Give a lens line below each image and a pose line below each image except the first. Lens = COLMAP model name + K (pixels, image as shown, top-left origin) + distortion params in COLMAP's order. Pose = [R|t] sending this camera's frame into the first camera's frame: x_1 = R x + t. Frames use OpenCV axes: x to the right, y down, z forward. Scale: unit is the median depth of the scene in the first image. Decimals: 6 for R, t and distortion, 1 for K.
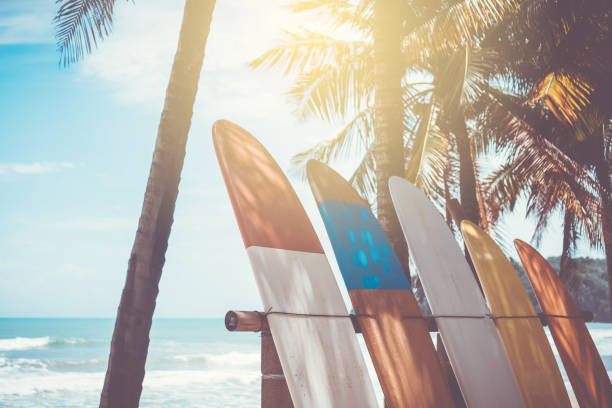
lens RADIAL K [[940.4, 0, 306.0], [0, 940.4, 204.0], [0, 0, 1]] dist [0.010055, 0.008117]
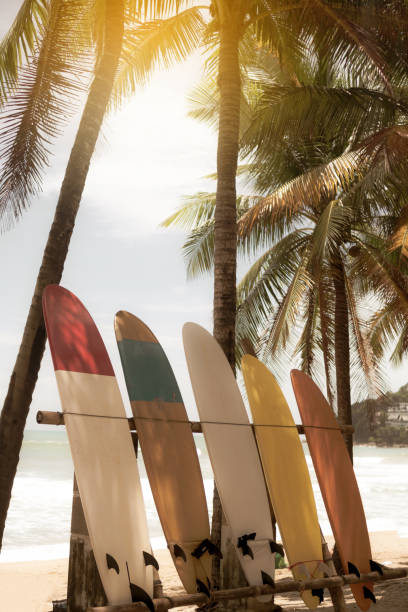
lens RADIAL K [[970.9, 0, 204.0], [0, 970.9, 306.0], [0, 0, 1]] dist [-0.023718, -0.084088]
pose [[0.995920, 0.023077, -0.087239, 0.213384], [-0.024544, 0.999574, -0.015783, -0.027524], [0.086838, 0.017859, 0.996062, -0.384121]]
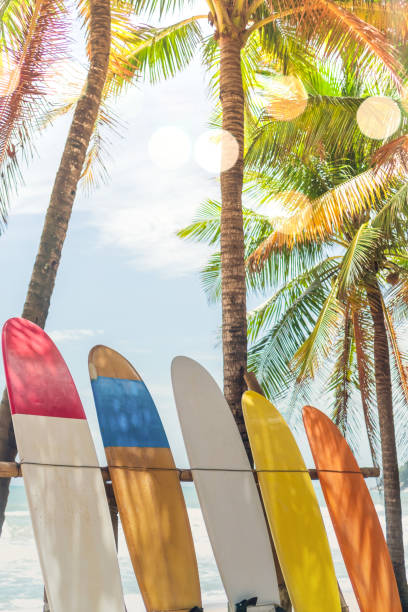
lens RADIAL K [[992.2, 0, 204.0], [0, 992.2, 306.0], [0, 0, 1]] dist [-0.006510, 0.013019]
pose [[0.988368, -0.022448, -0.150412, 0.285543], [0.013010, 0.997901, -0.063439, -0.010555], [0.151521, 0.060744, 0.986586, -0.250694]]
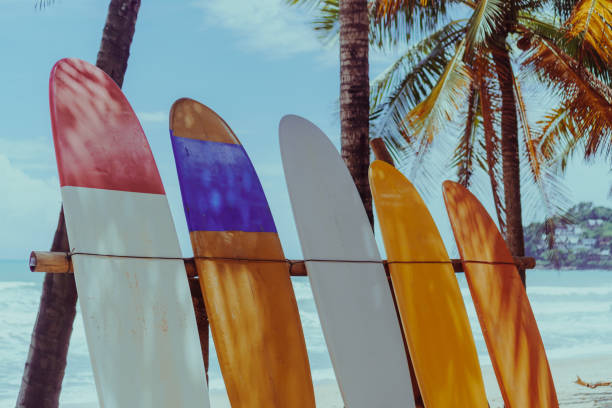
lens RADIAL K [[940.4, 0, 306.0], [0, 940.4, 204.0], [0, 0, 1]] dist [0.010055, 0.008117]
pose [[0.988092, 0.002502, -0.153841, 0.227909], [0.006192, 0.998411, 0.056011, 0.006935], [0.153736, -0.056297, 0.986507, 0.047166]]
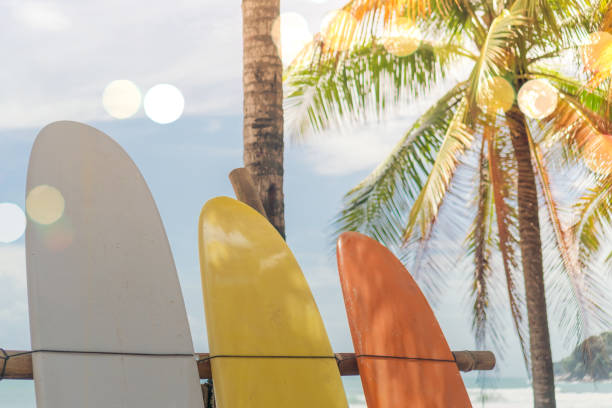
lens RADIAL K [[940.4, 0, 306.0], [0, 940.4, 204.0], [0, 0, 1]] dist [0.010055, 0.008117]
pose [[0.973880, -0.033345, -0.224603, 0.333428], [0.019108, 0.997685, -0.065269, 0.058387], [0.226259, 0.059273, 0.972262, 0.401927]]
